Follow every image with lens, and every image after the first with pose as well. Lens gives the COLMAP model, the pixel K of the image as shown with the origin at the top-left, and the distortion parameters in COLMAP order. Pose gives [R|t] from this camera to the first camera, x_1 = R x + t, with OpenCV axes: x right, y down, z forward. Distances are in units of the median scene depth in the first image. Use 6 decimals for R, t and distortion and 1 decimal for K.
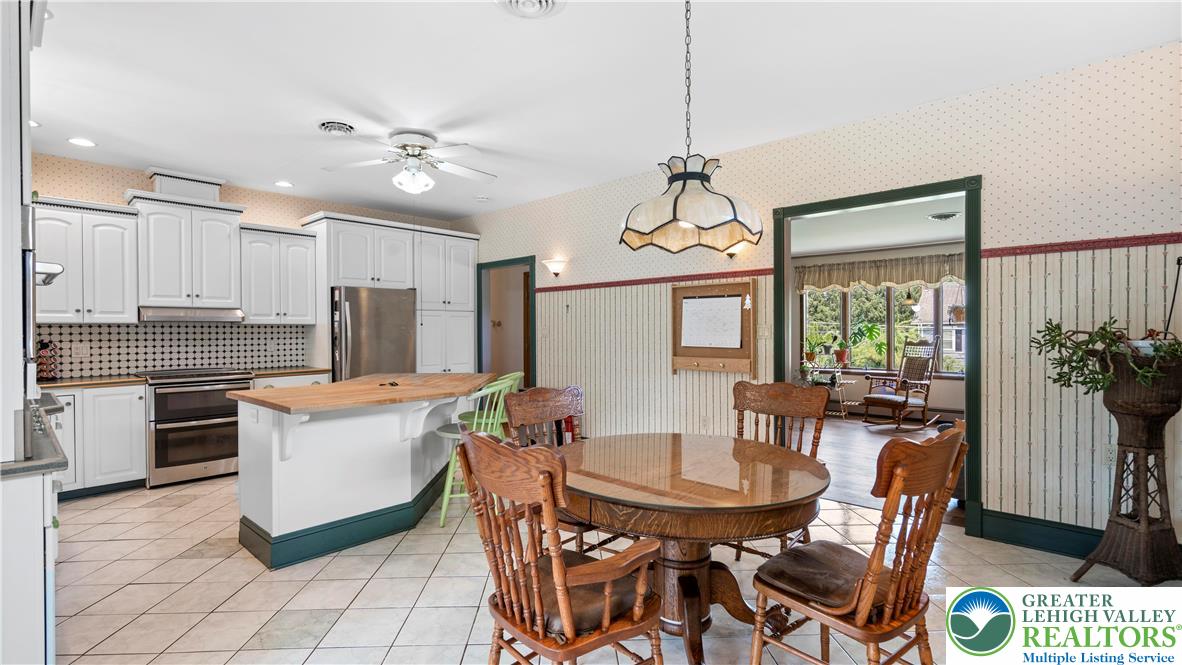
lens RADIAL K [[533.7, 0, 587.5], [0, 533.7, 332.5], [0, 0, 1]] dist [-0.000435, 0.000486]
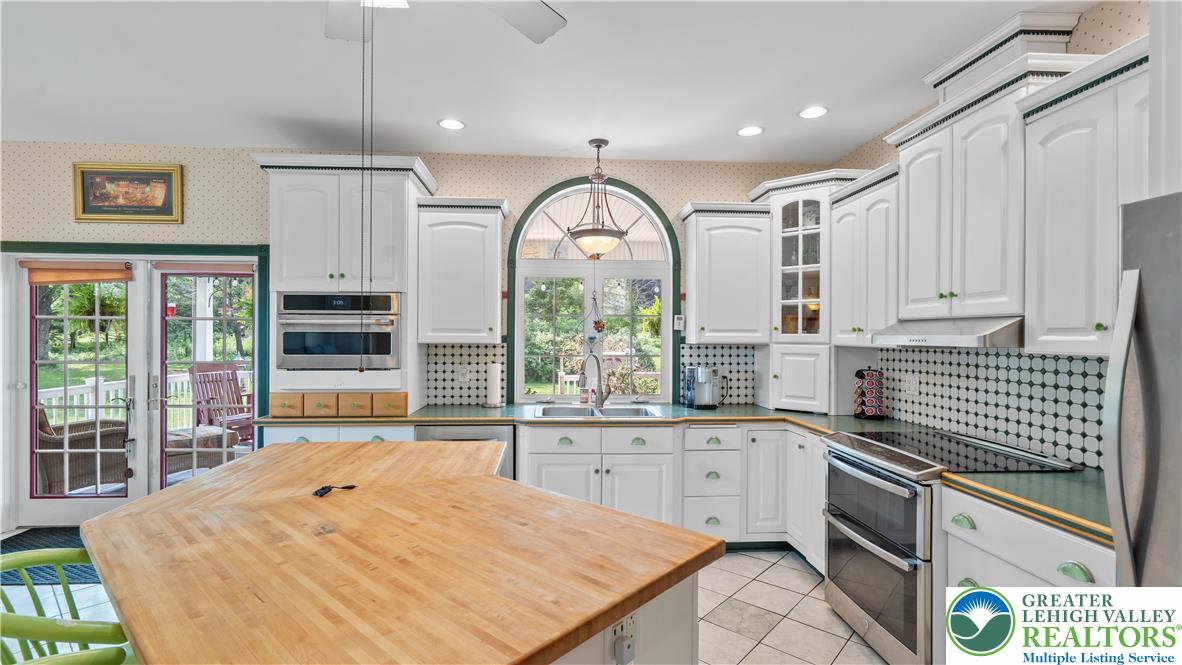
lens RADIAL K [[542.6, 0, 588.0], [0, 542.6, 335.2], [0, 0, 1]] dist [-0.001369, 0.000411]
pose [[-0.688486, 0.003182, -0.725243, -0.122542], [-0.005392, 0.999940, 0.009506, -0.031282], [0.725230, 0.010455, -0.688428, 1.025808]]
